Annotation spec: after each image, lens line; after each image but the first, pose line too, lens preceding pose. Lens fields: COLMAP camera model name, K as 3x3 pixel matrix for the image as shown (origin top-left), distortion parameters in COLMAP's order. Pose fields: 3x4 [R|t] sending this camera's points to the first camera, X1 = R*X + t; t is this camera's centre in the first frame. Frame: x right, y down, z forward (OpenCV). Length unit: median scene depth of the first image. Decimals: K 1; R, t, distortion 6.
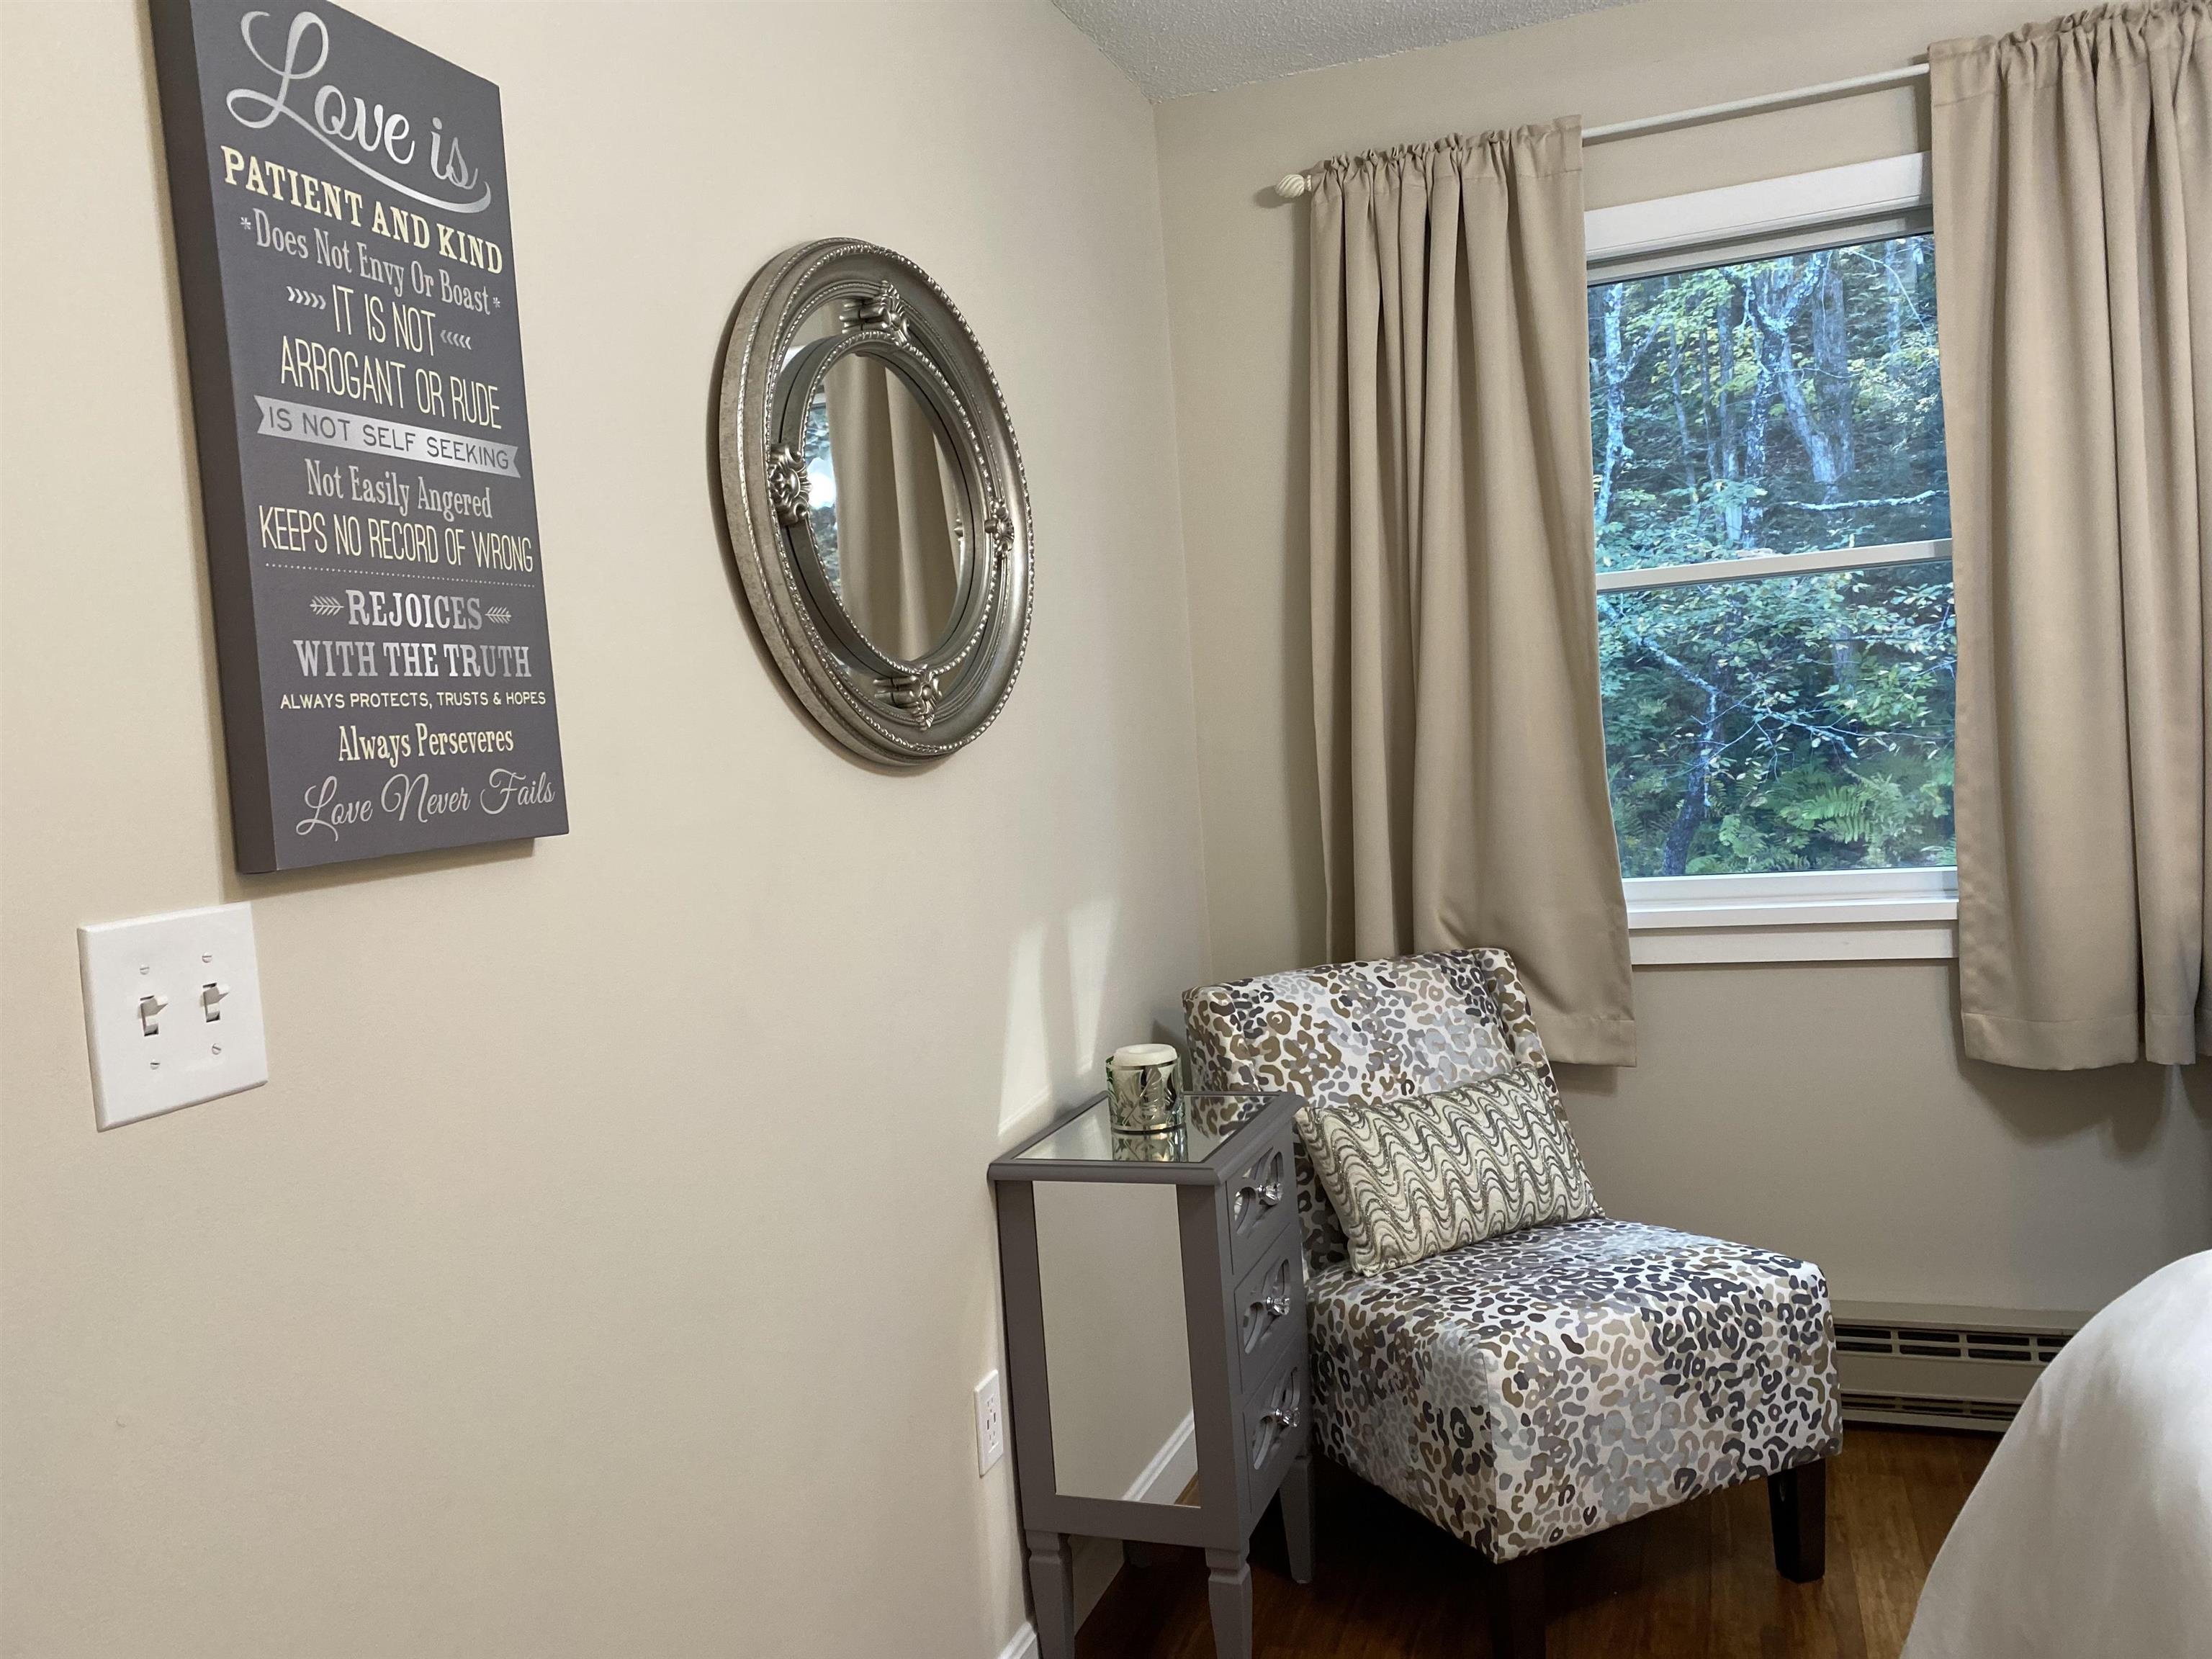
lens RADIAL K [[1701.6, 0, 1103.0], [0, 1701.6, 809.6], [0, 0, 1]] dist [0.044839, -0.038275]
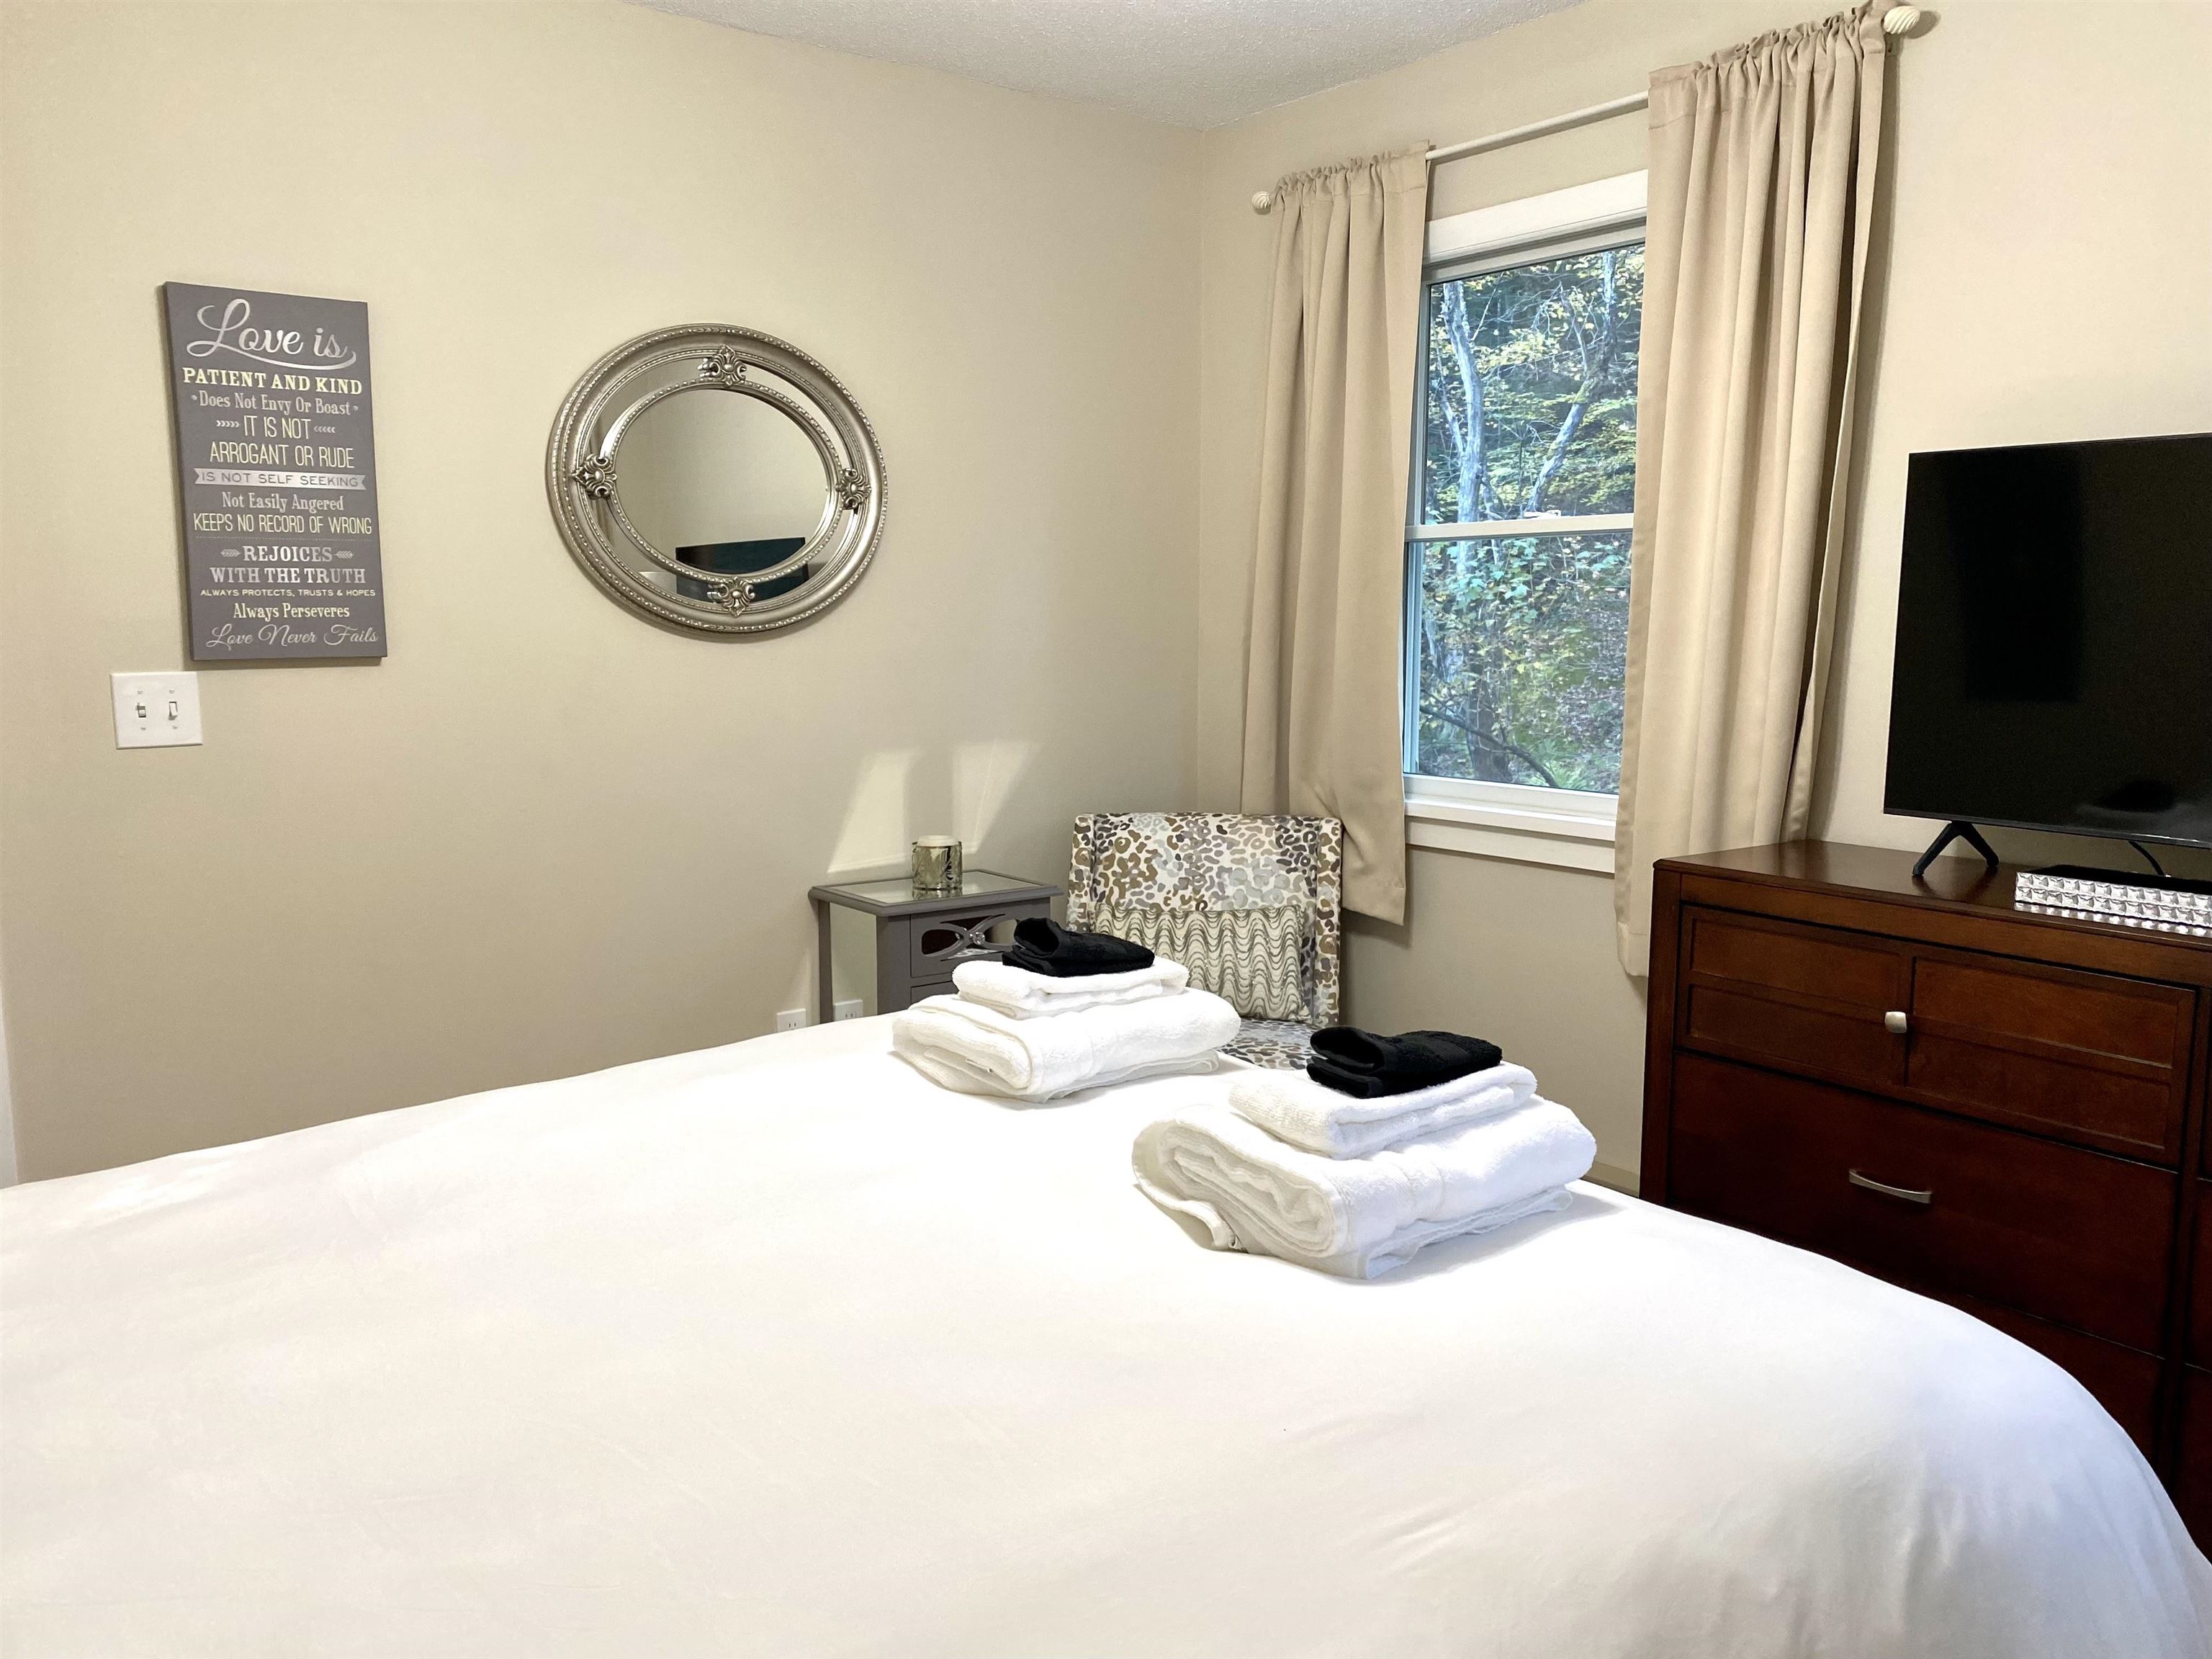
lens RADIAL K [[1701.6, 0, 1102.3], [0, 1701.6, 849.9], [0, 0, 1]] dist [0.044839, -0.038275]
pose [[0.839609, 0.147935, -0.522658, 1.683199], [-0.086196, 0.986294, 0.140696, -0.133971], [0.536308, -0.073078, 0.840853, -0.365357]]
